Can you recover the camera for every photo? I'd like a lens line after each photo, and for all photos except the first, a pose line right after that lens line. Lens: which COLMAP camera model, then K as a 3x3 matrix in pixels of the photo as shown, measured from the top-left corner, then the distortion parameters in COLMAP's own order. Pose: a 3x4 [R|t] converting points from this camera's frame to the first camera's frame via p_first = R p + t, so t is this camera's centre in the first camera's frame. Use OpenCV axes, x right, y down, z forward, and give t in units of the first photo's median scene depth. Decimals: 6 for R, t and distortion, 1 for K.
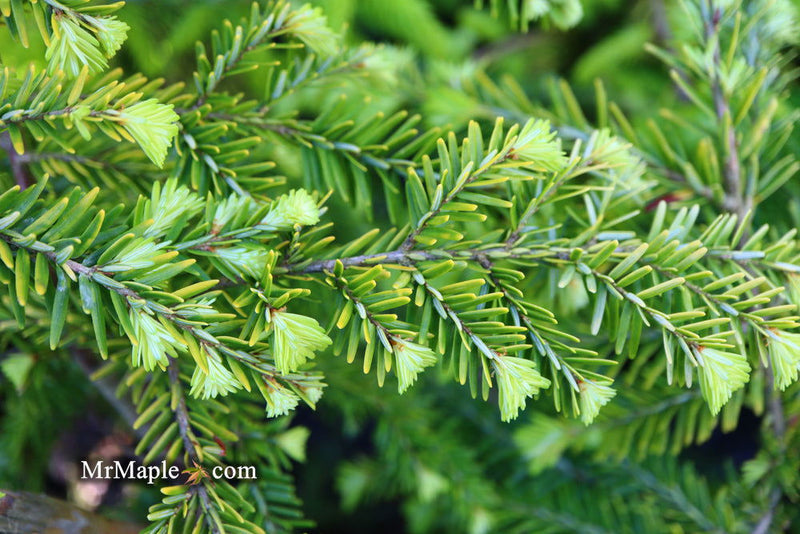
lens RADIAL K [[1018.3, 0, 400.0], [0, 1018.3, 267.0], [0, 0, 1]] dist [-0.009315, 0.063146]
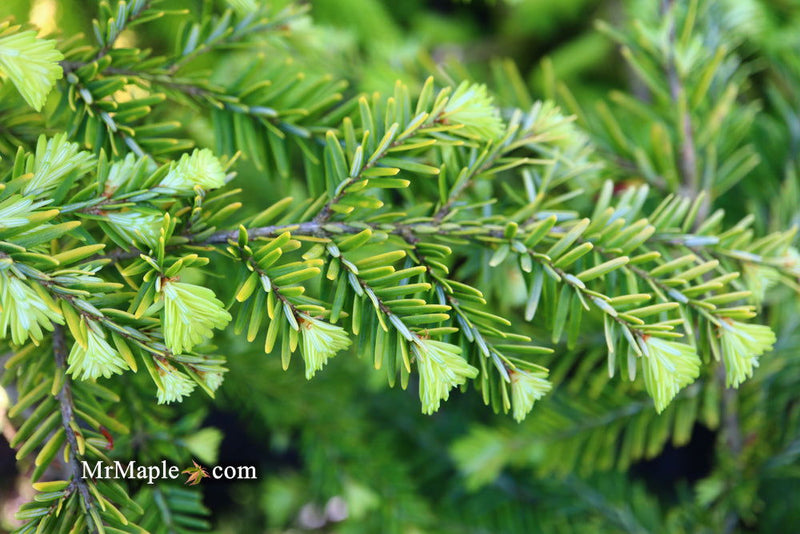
lens RADIAL K [[1018.3, 0, 400.0], [0, 1018.3, 267.0], [0, 0, 1]] dist [-0.009315, 0.063146]
pose [[0.999211, 0.026649, 0.029445, 0.049559], [-0.025403, 0.998799, -0.041891, 0.059662], [-0.030526, 0.041109, 0.998688, 0.105873]]
